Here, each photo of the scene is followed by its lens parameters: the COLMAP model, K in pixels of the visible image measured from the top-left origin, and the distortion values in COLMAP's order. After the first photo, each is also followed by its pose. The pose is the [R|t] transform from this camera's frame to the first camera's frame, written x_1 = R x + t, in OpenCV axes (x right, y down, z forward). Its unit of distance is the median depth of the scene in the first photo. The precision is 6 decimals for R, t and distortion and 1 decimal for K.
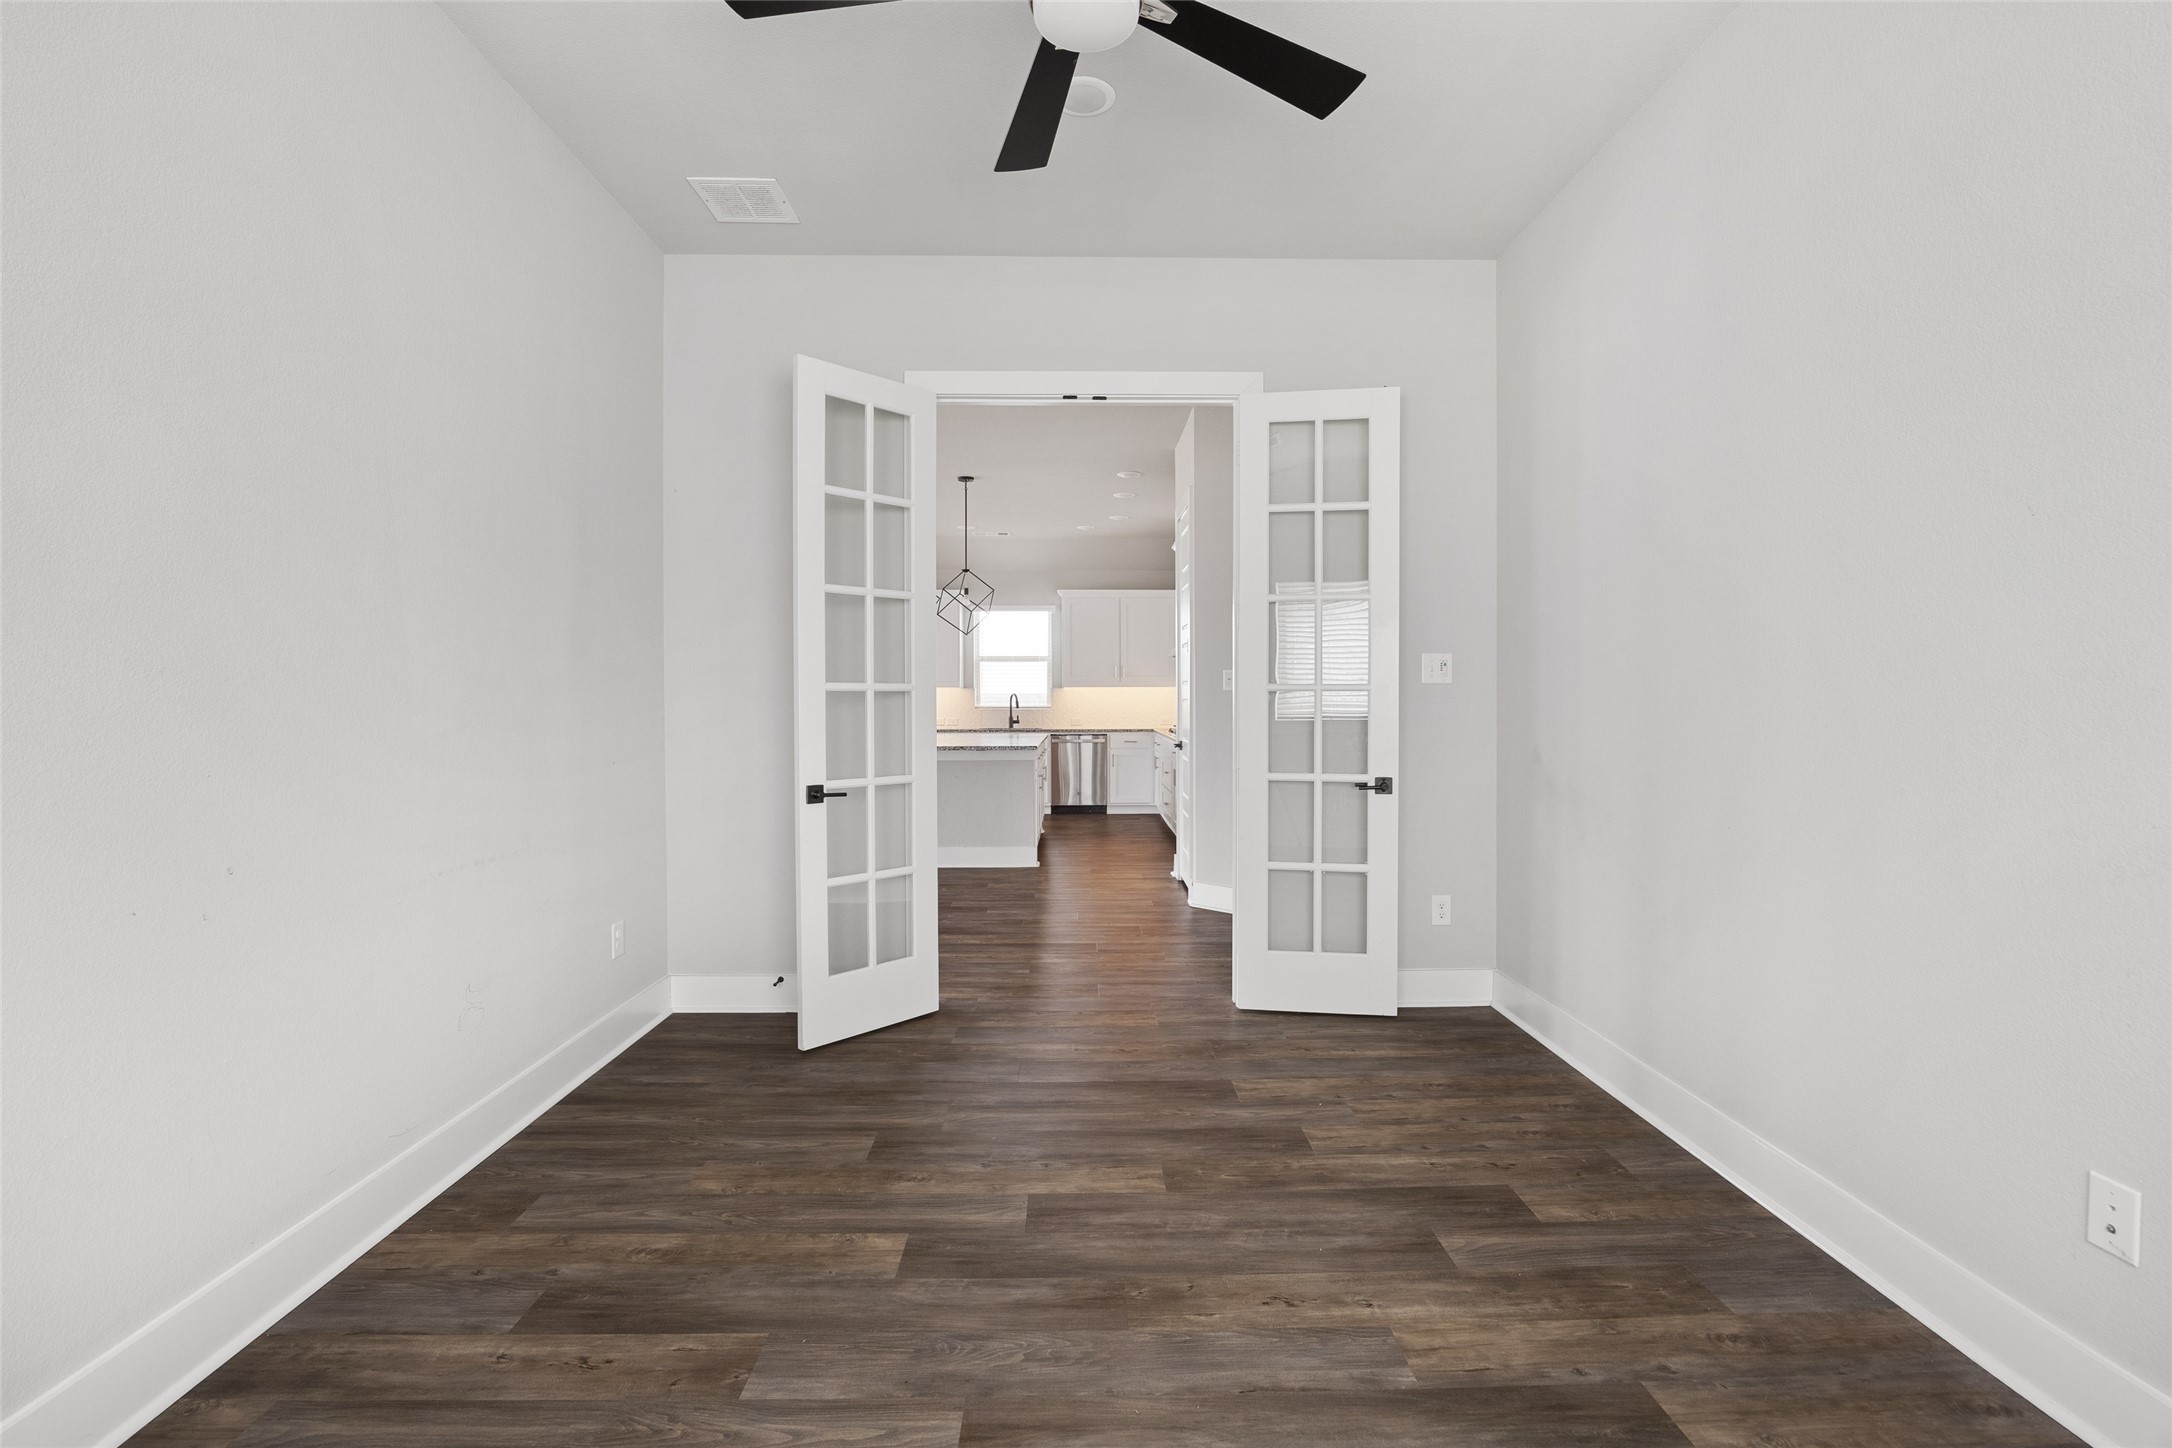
lens RADIAL K [[1003.1, 0, 1088.7], [0, 1003.1, 715.7], [0, 0, 1]] dist [0.000283, -0.000450]
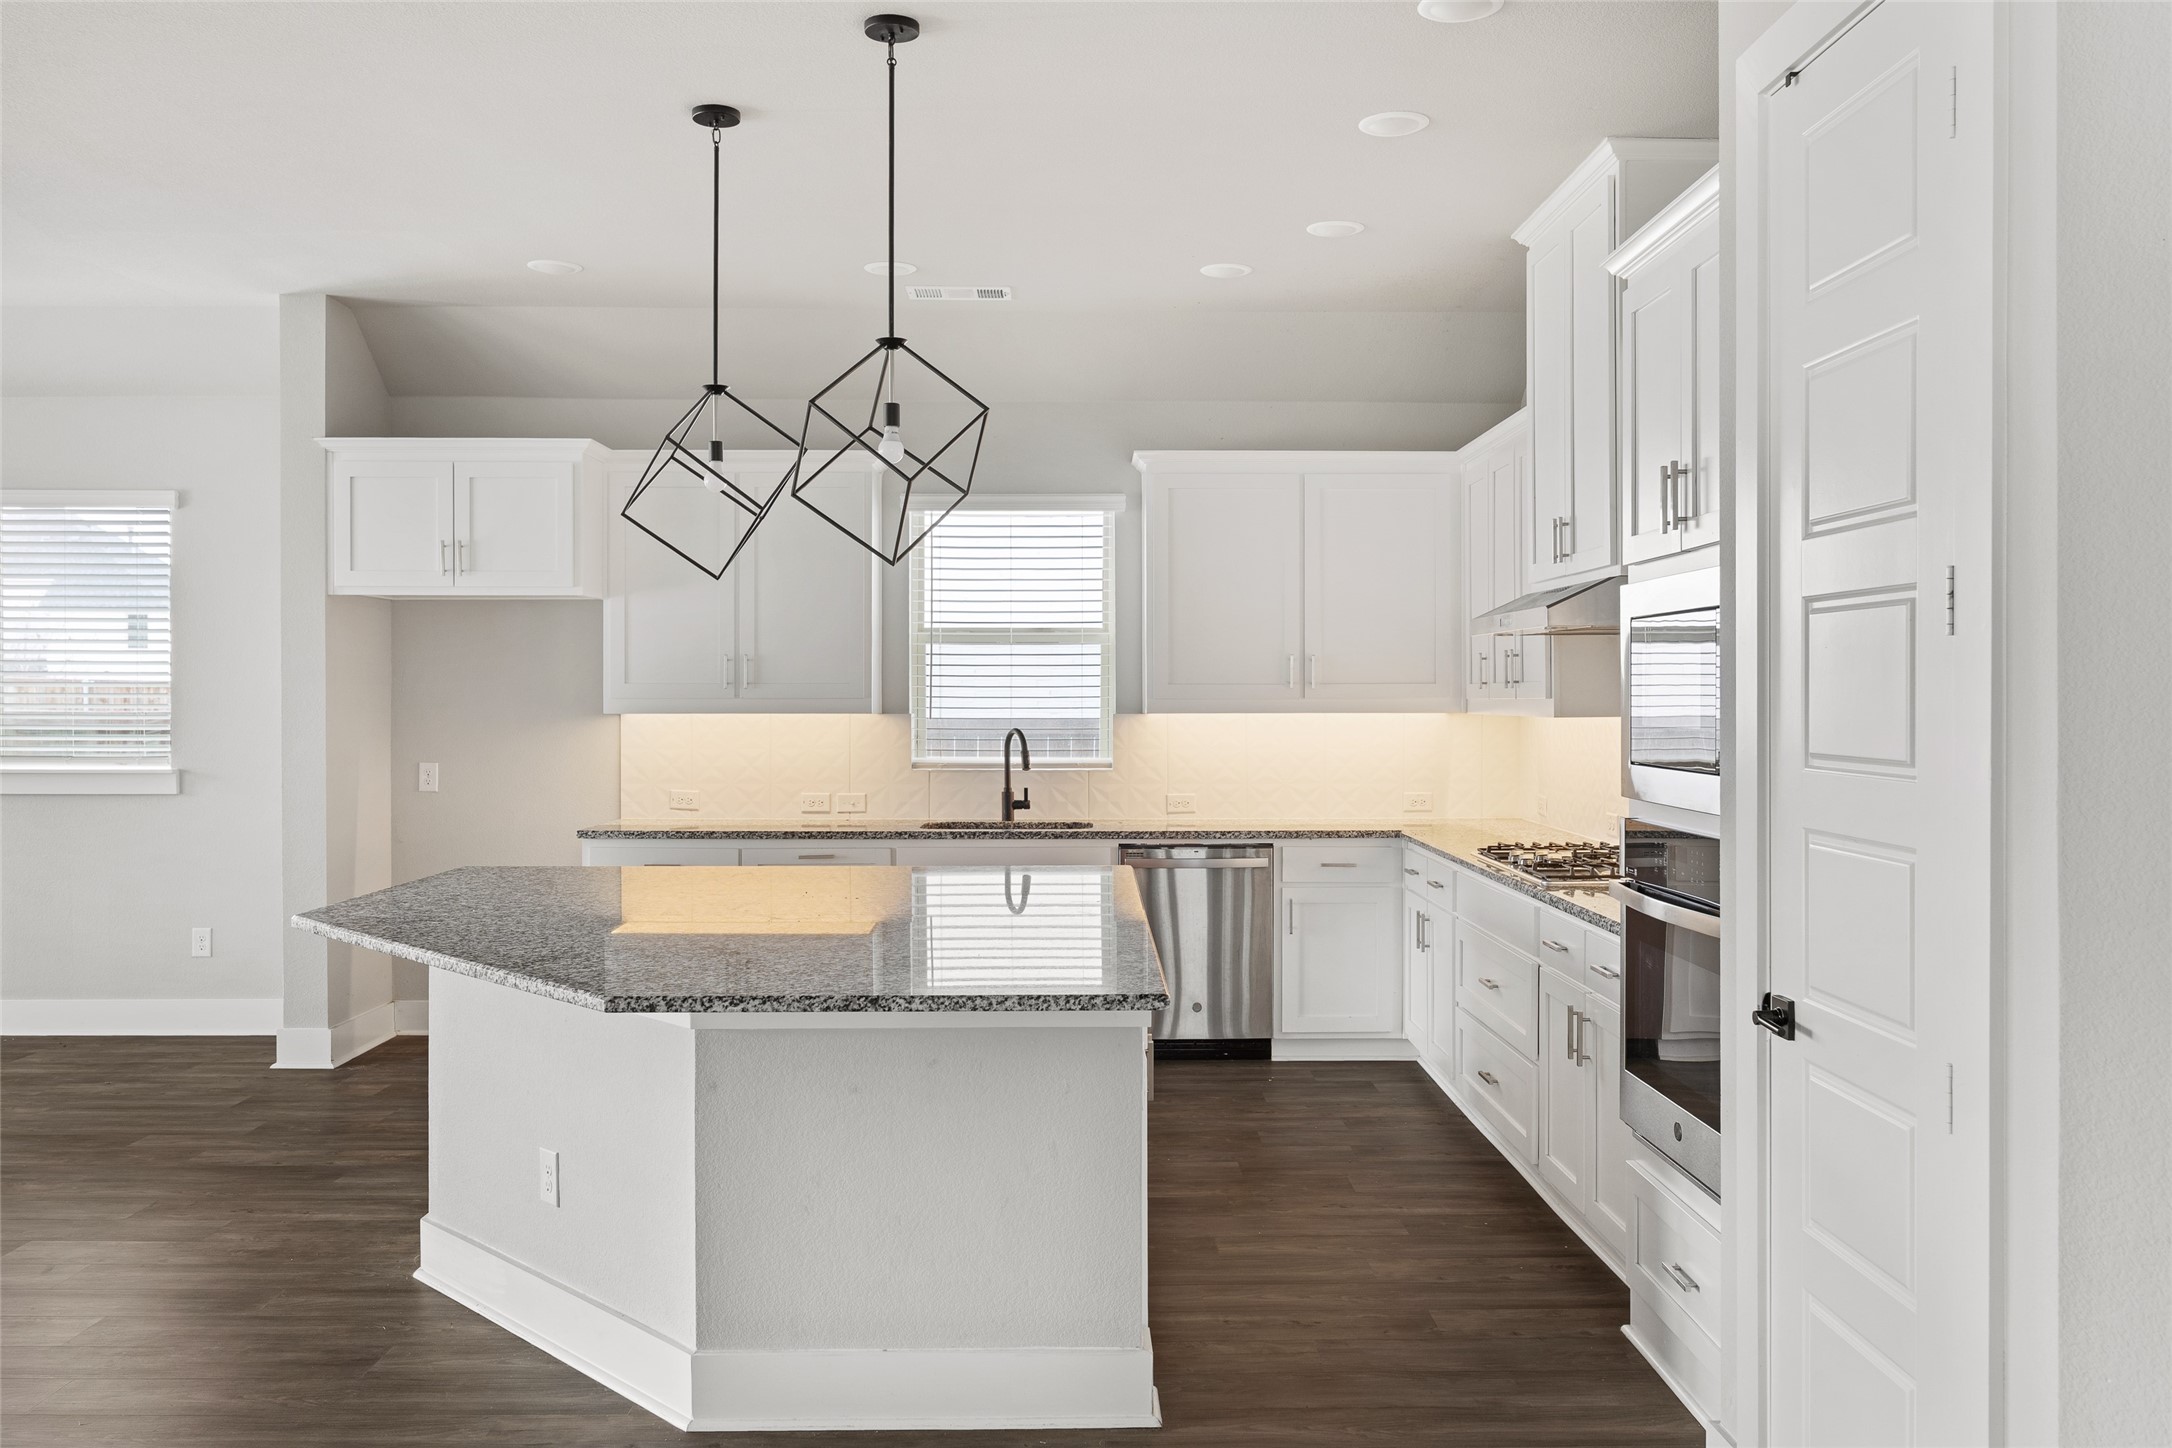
lens RADIAL K [[1710.3, 0, 1079.4], [0, 1710.3, 711.2], [0, 0, 1]] dist [0.000329, -0.020185]
pose [[0.999962, 0.002092, -0.008406, -0.046178], [-0.002162, 0.999963, -0.008327, -0.024034], [0.008388, 0.008345, 0.999930, 0.367202]]
